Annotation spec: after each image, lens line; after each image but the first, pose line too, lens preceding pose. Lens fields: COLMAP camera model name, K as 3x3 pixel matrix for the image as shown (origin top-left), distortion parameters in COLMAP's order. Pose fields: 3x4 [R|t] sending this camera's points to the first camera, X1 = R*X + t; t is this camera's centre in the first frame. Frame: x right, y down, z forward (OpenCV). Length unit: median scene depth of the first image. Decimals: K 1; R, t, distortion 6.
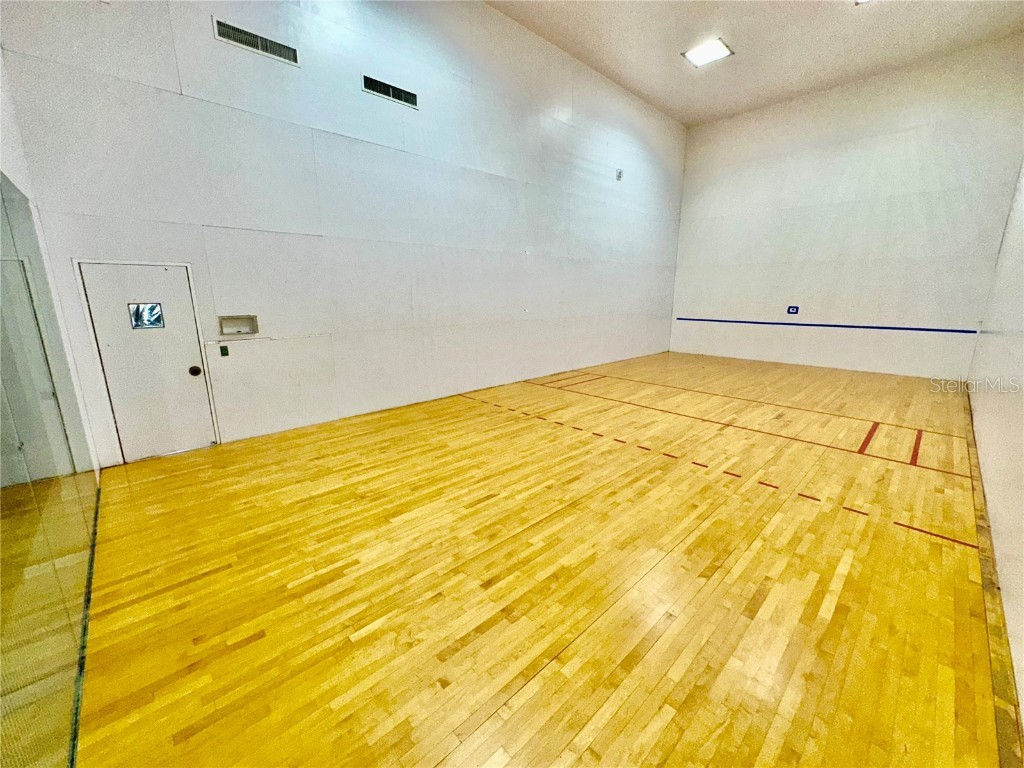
lens RADIAL K [[410.7, 0, 511.1], [0, 410.7, 384.6], [0, 0, 1]] dist [0.006245, 0.001288]
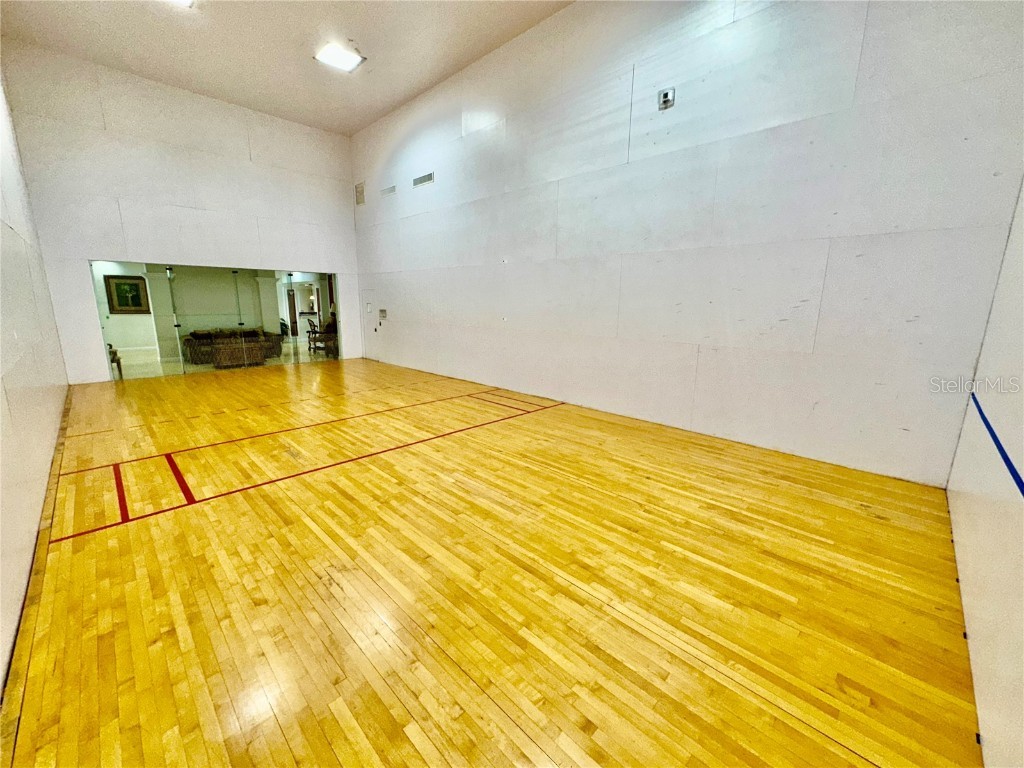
lens RADIAL K [[410.7, 0, 510.5], [0, 410.7, 384.2], [0, 0, 1]] dist [0.006245, 0.001288]
pose [[0.028000, 0.198718, -0.979657, 1.572751], [-0.232754, 0.954399, 0.186942, -0.329980], [0.972132, 0.222785, 0.072976, 1.468163]]
